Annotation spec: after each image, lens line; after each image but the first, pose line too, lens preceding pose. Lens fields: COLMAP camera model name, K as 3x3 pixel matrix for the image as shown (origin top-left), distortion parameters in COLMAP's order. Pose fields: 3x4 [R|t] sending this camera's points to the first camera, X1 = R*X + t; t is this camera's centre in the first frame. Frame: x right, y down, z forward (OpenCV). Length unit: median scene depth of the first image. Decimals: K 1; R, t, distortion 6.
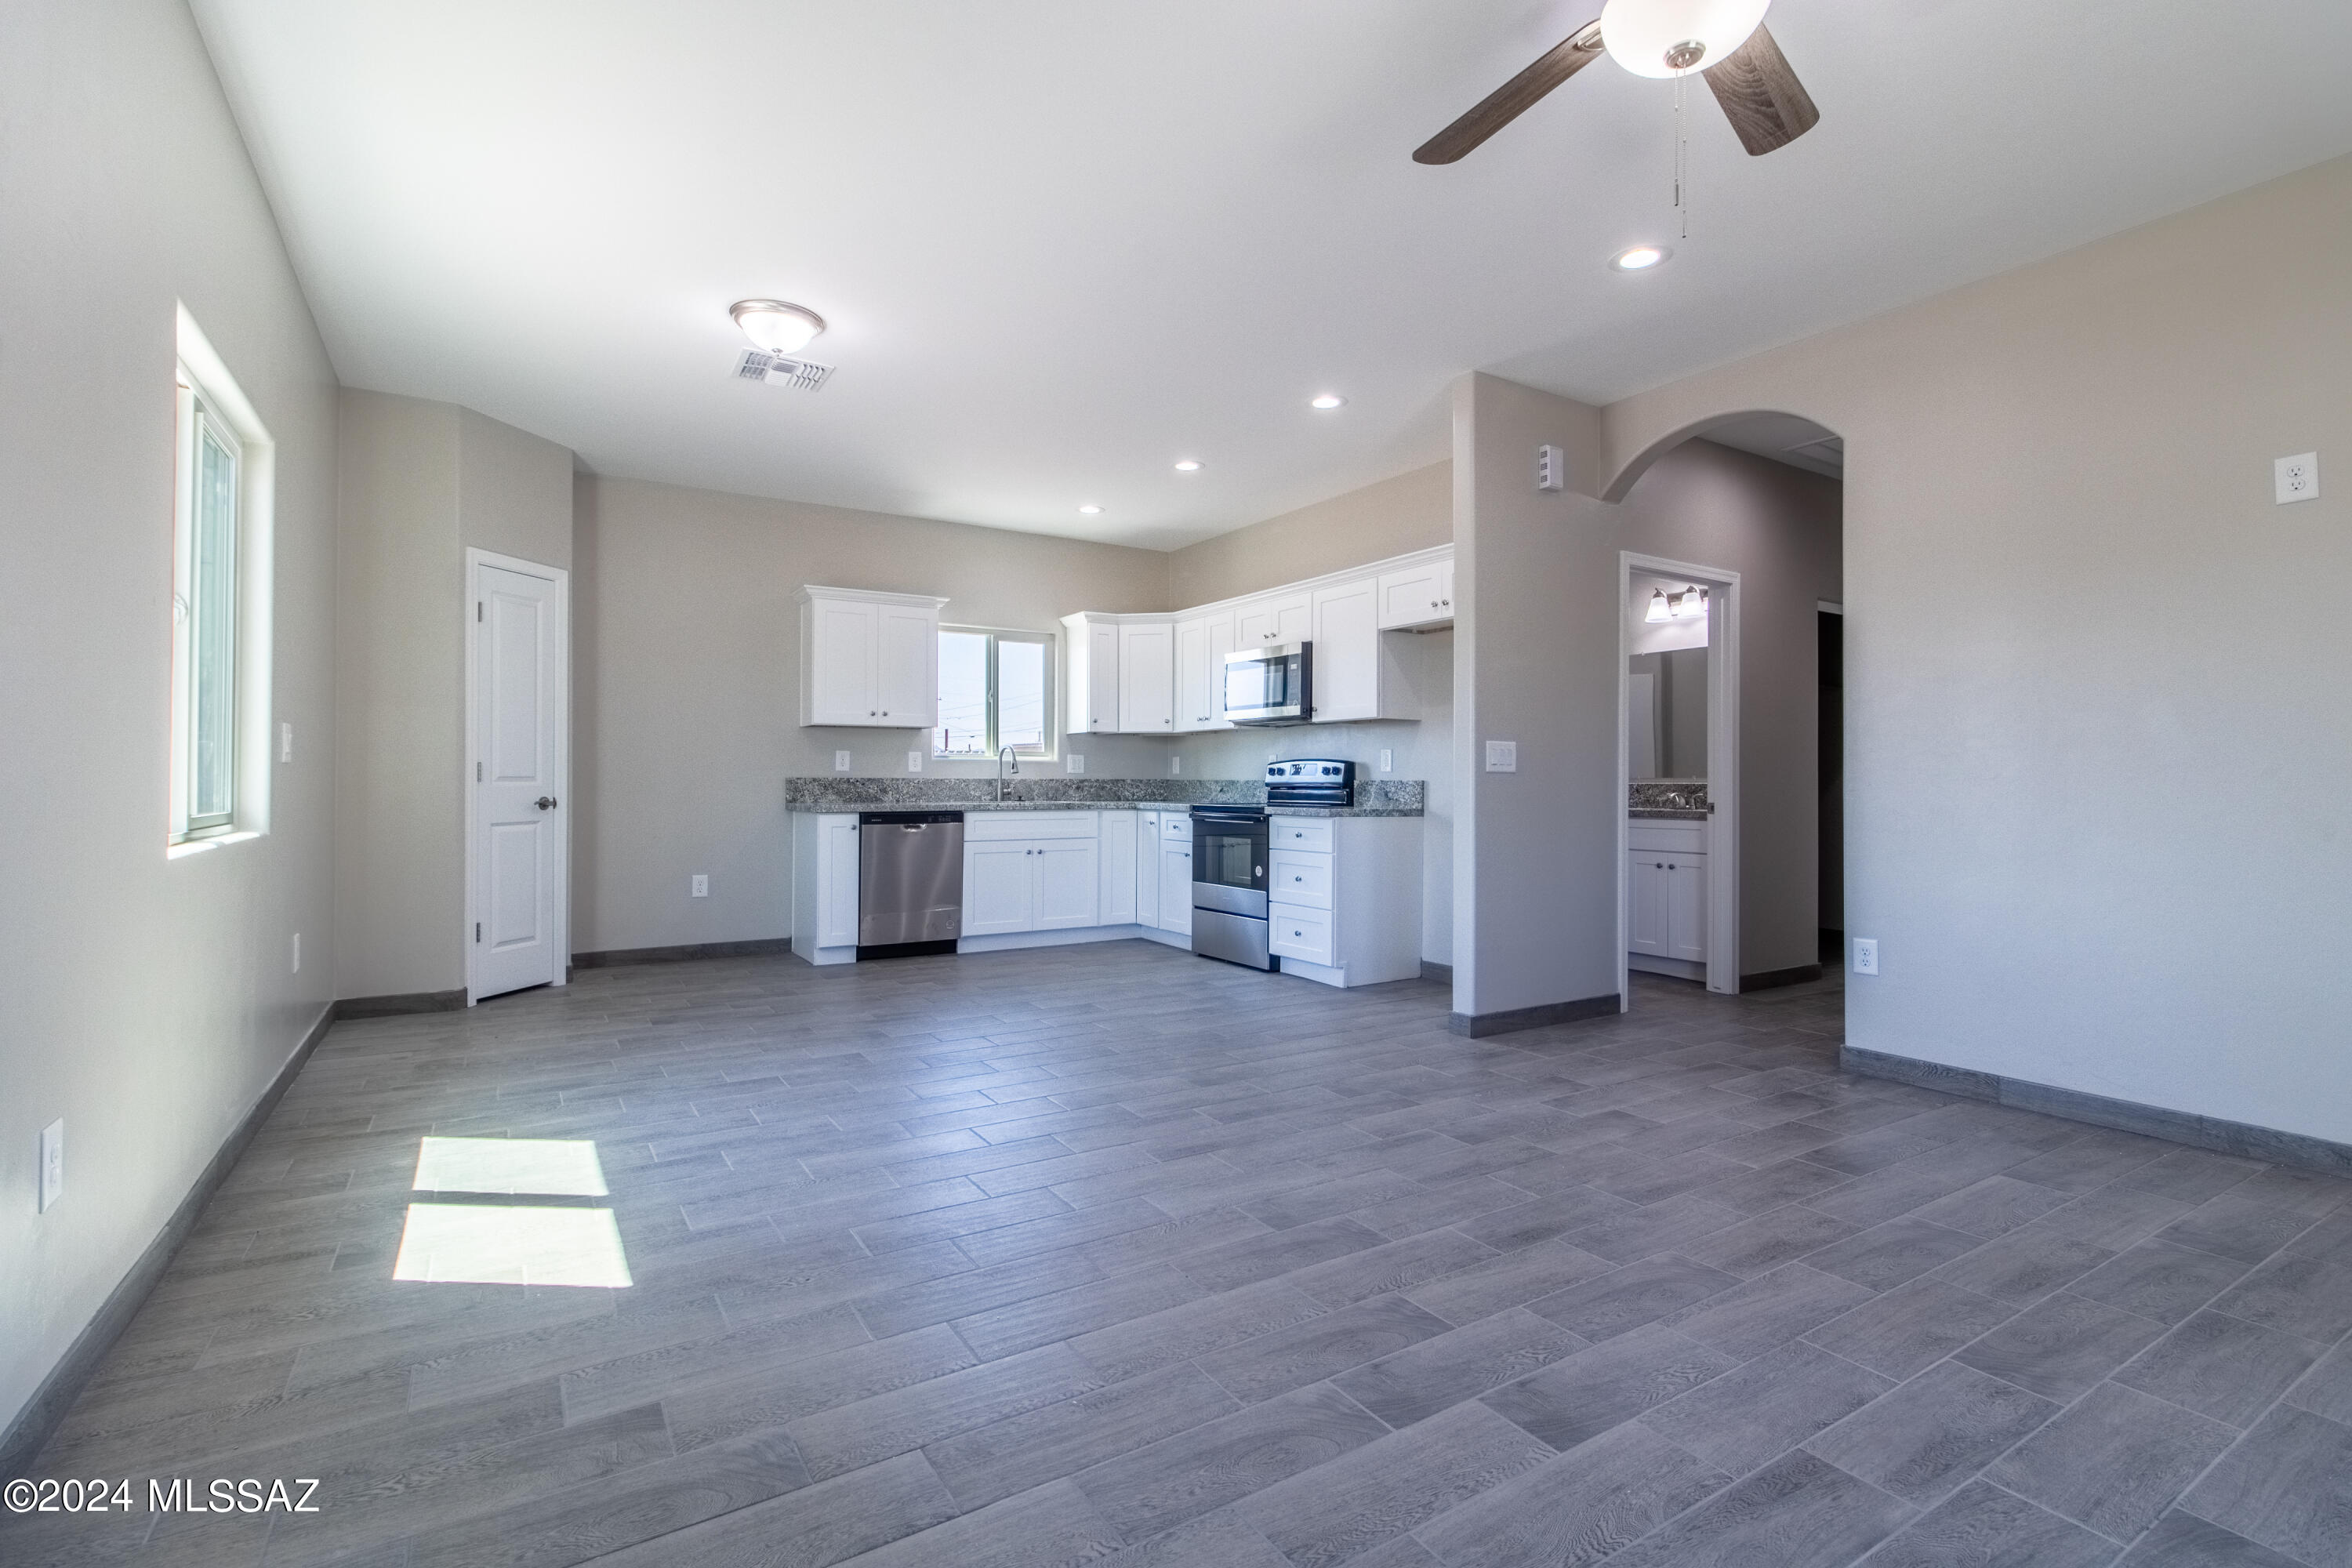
lens RADIAL K [[1091.1, 0, 1182.9], [0, 1091.1, 773.1], [0, 0, 1]] dist [-0.001423, -0.000077]
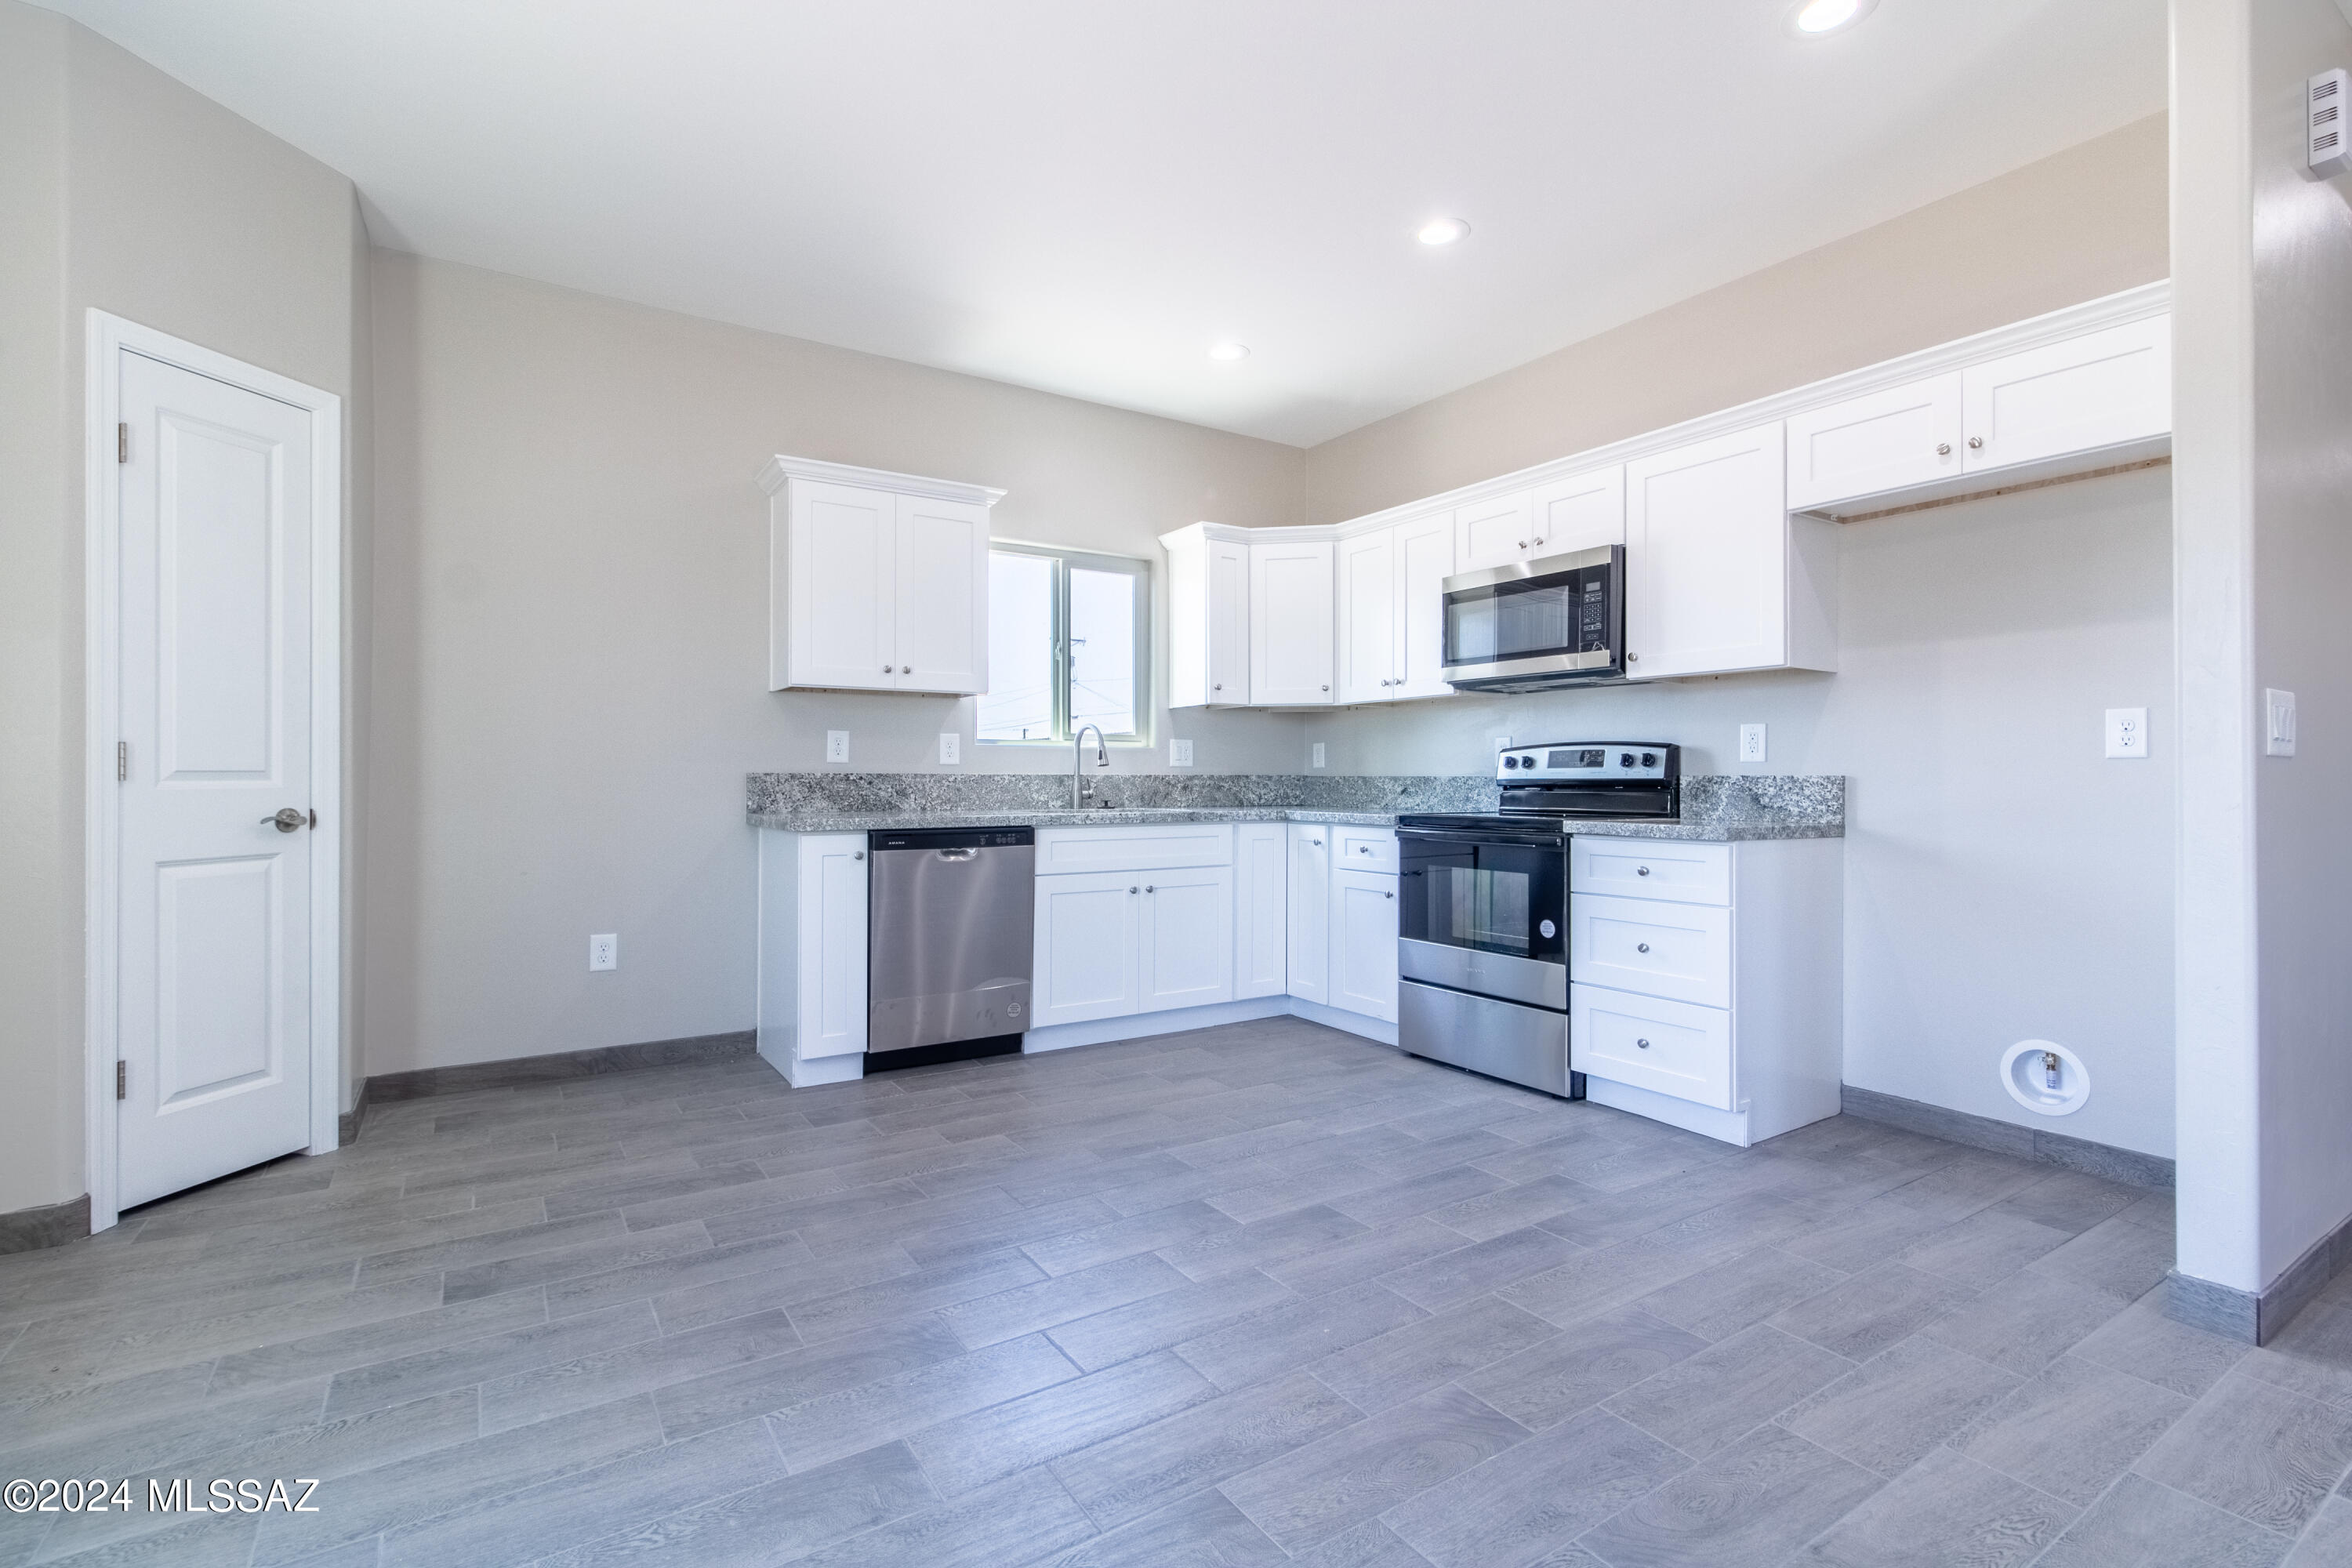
lens RADIAL K [[1083.7, 0, 1175.8], [0, 1083.7, 773.0], [0, 0, 1]] dist [0.002375, 0.000646]
pose [[0.999901, -0.001578, 0.014006, -0.134870], [0.001550, 0.999997, 0.002047, 0.003420], [-0.014009, -0.002025, 0.999900, 0.398472]]
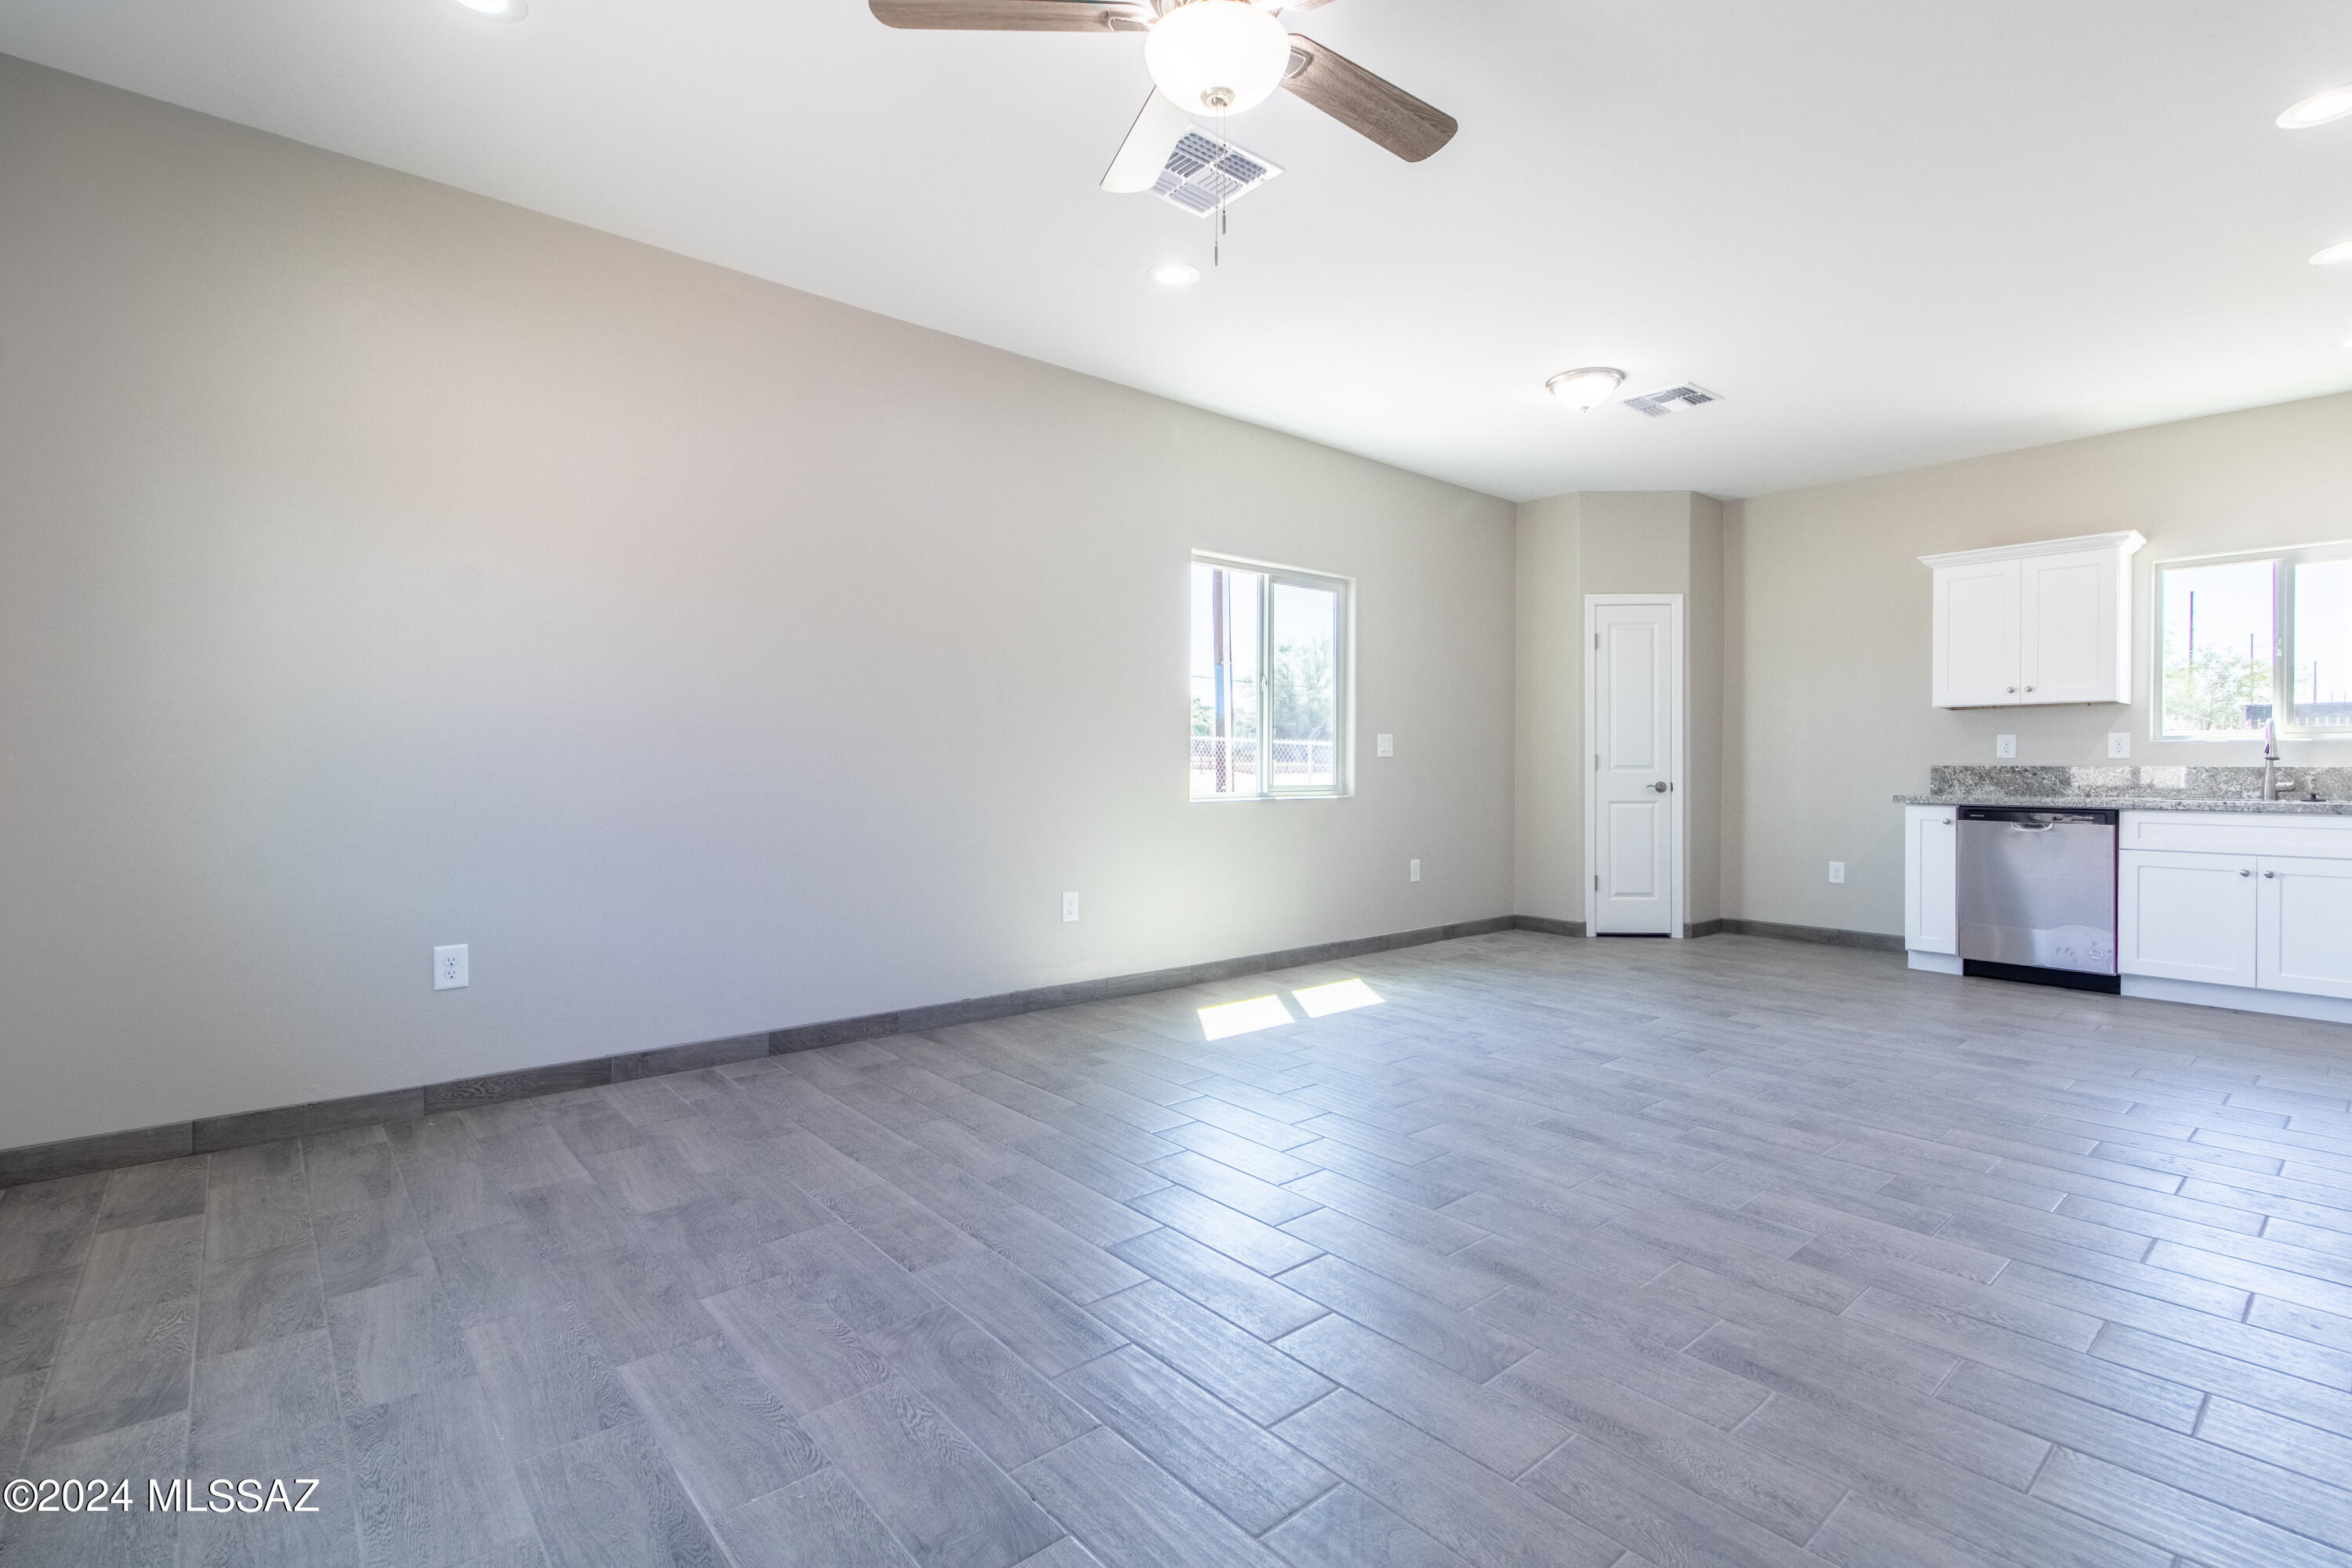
lens RADIAL K [[1083.7, 0, 1175.8], [0, 1083.7, 773.0], [0, 0, 1]] dist [0.002375, 0.000646]
pose [[0.145675, 0.005739, -0.989316, 0.474799], [0.003930, 0.999972, 0.006380, 0.001914], [0.989325, -0.004818, 0.145649, 0.244638]]
